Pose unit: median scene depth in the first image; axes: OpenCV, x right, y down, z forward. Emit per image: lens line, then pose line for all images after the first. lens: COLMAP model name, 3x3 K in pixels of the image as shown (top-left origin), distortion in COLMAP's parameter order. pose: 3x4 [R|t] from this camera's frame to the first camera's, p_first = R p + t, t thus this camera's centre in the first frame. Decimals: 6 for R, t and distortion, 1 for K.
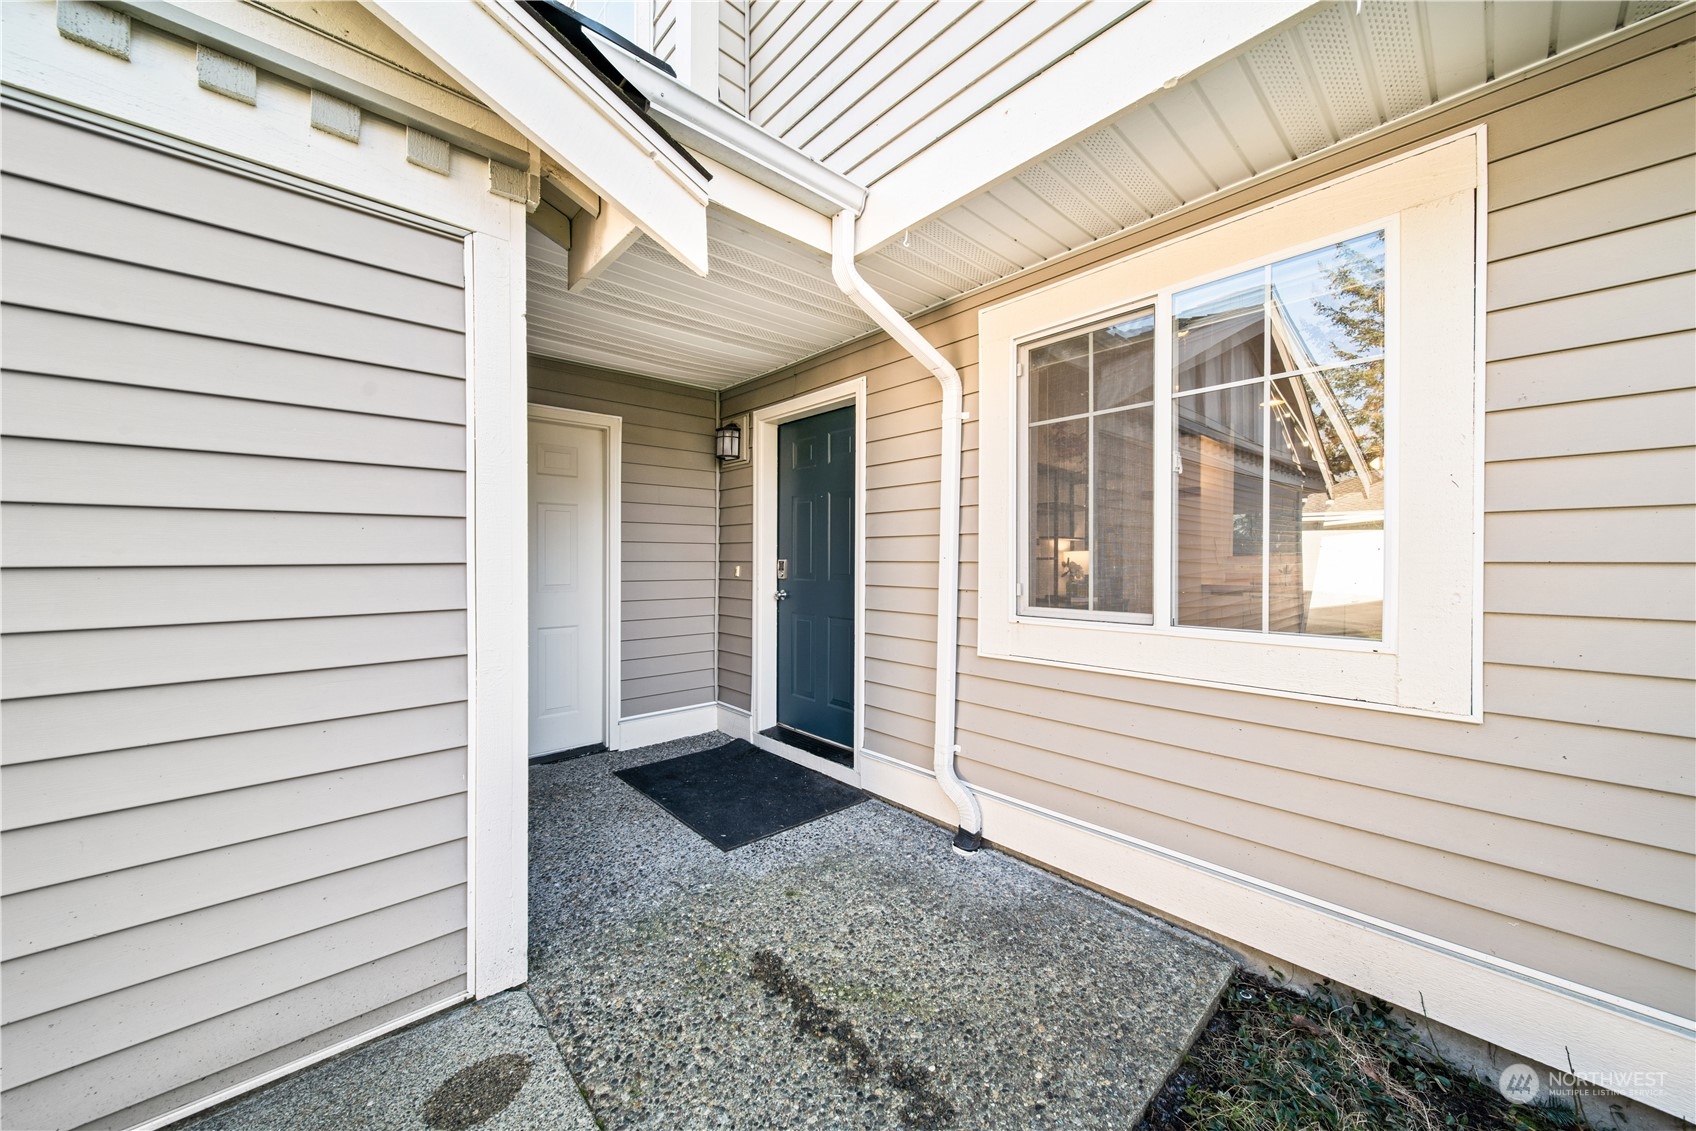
lens RADIAL K [[587.1, 0, 840.8], [0, 587.1, 553.8], [0, 0, 1]] dist [-0.000863, -0.000460]
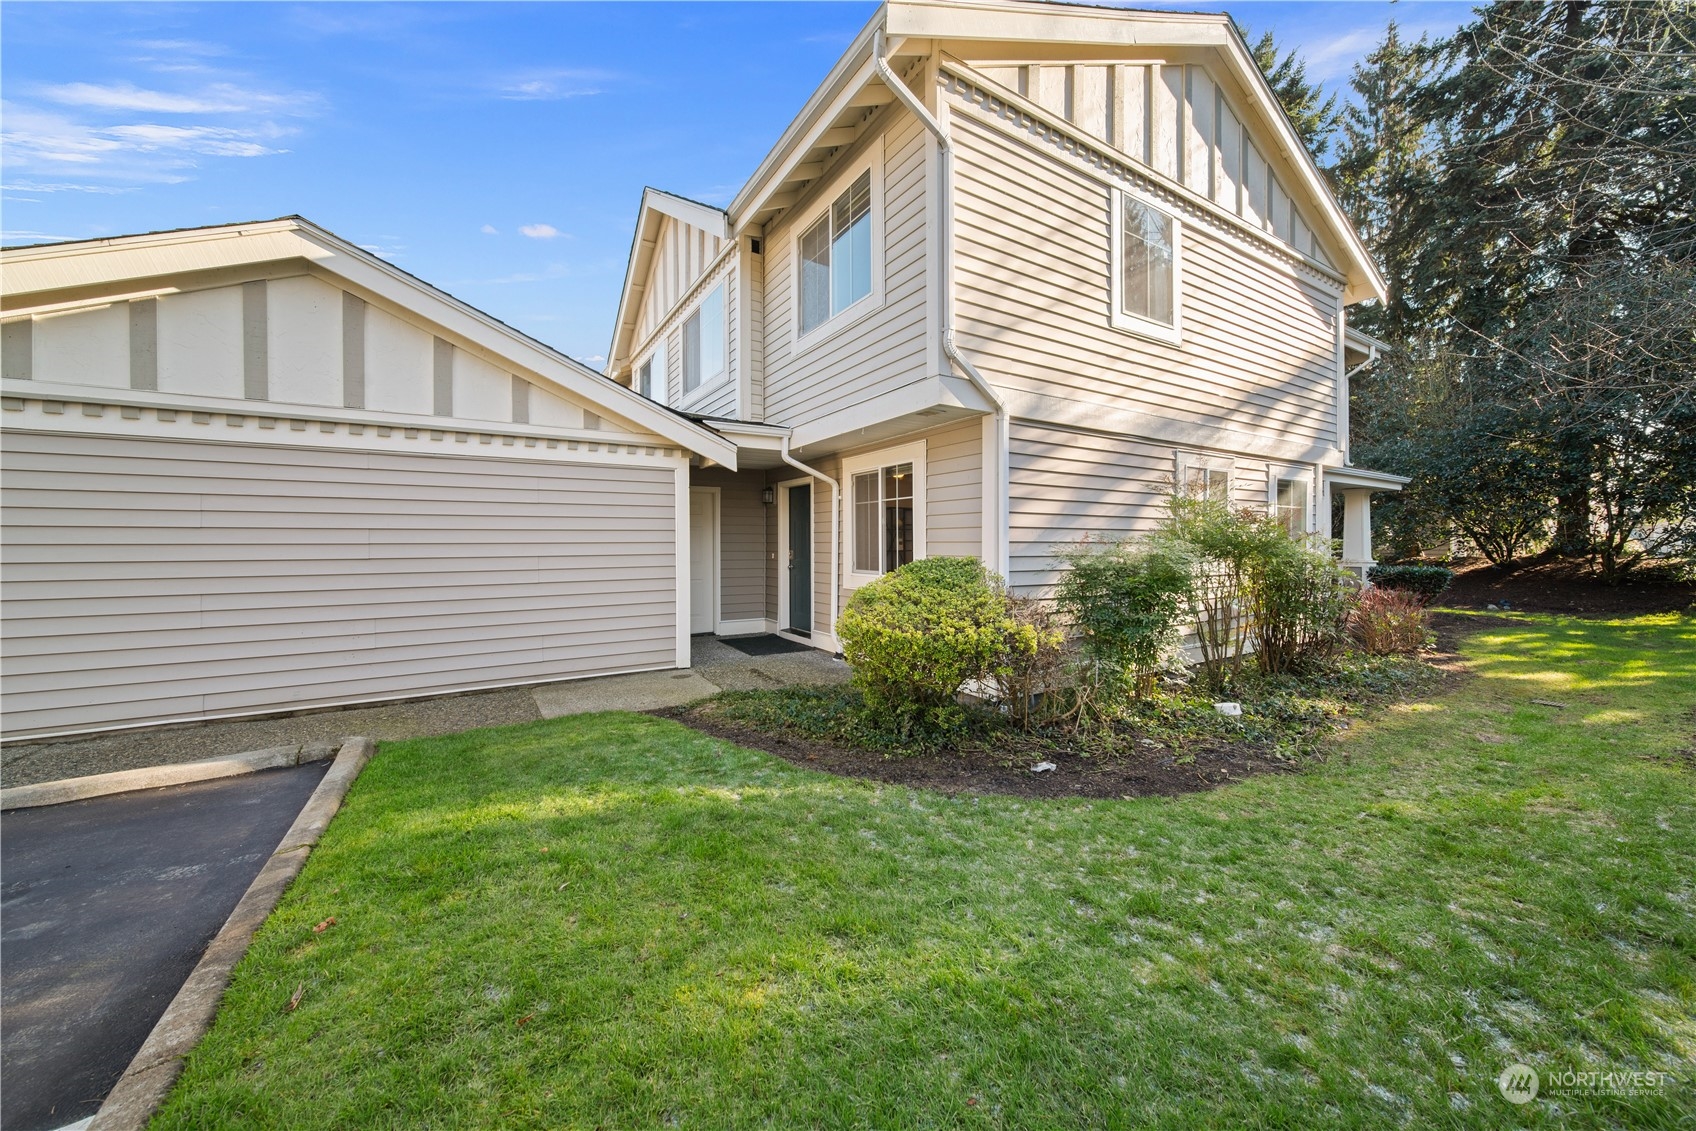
lens RADIAL K [[587.1, 0, 840.8], [0, 587.1, 553.8], [0, 0, 1]] dist [-0.000863, -0.000460]
pose [[0.982040, 0.005955, -0.188581, 0.689066], [0.000123, 0.999481, 0.032207, -0.067433], [0.188675, -0.031652, 0.981529, -1.541427]]
